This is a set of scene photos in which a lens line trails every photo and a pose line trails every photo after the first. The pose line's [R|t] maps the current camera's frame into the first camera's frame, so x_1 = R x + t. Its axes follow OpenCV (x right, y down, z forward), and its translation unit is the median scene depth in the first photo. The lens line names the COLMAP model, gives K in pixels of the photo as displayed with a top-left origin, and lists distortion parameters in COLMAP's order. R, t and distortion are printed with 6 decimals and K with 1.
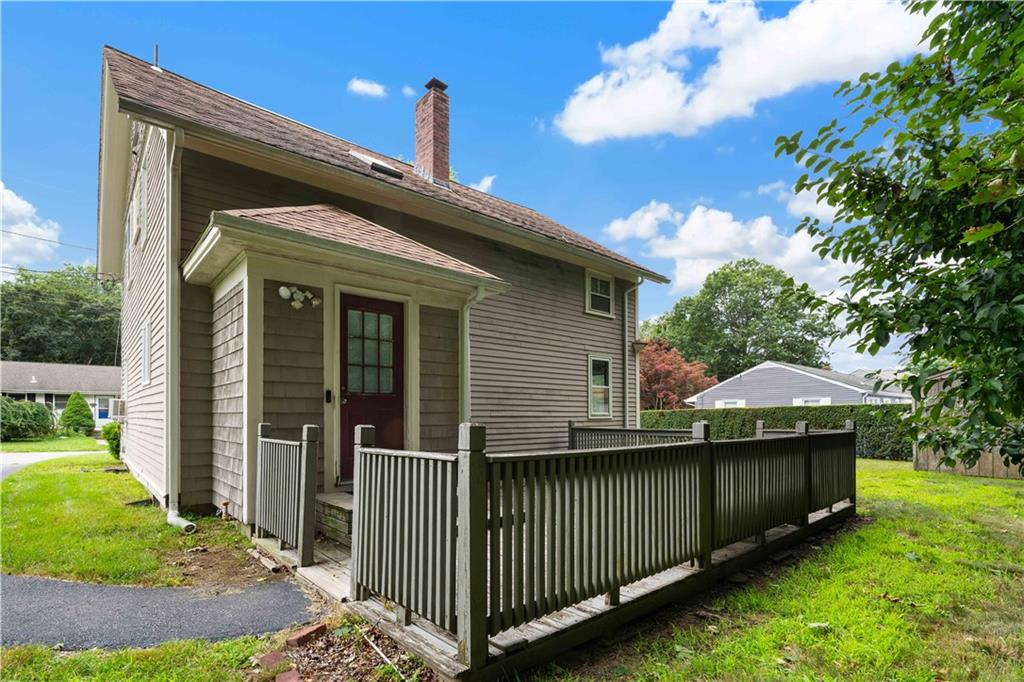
lens RADIAL K [[475.9, 0, 512.0], [0, 475.9, 341.0], [0, 0, 1]] dist [0.000049, -0.000003]
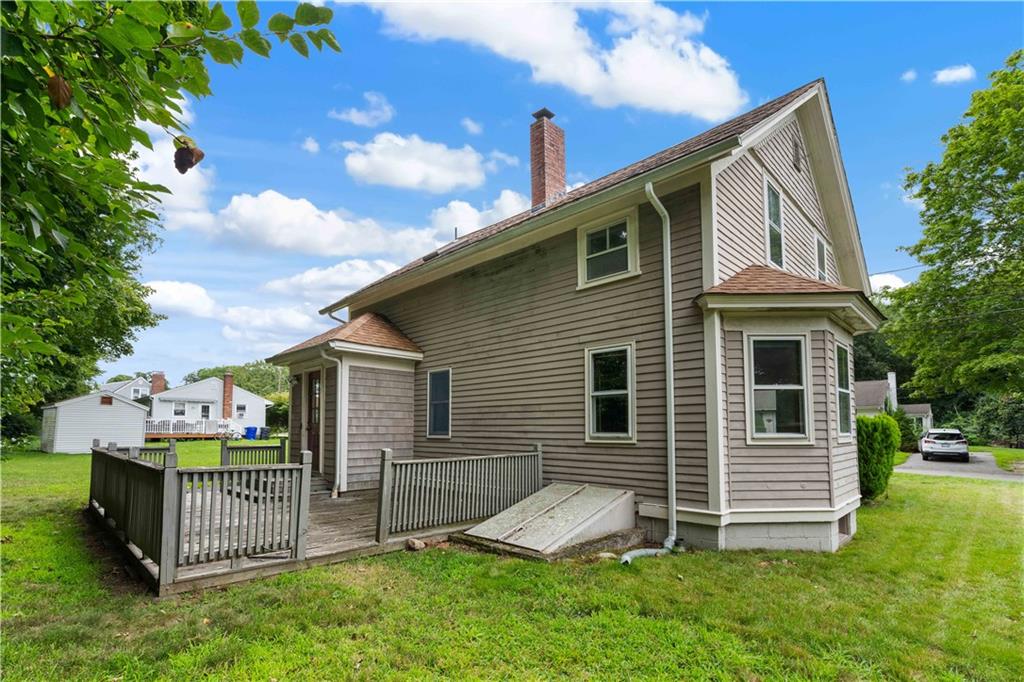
lens RADIAL K [[475.9, 0, 512.0], [0, 475.9, 341.0], [0, 0, 1]] dist [0.000049, -0.000003]
pose [[0.062682, -0.181908, -0.981316, 0.832752], [0.153676, 0.973282, -0.170602, 0.119550], [0.986131, -0.140111, 0.088962, 0.840290]]
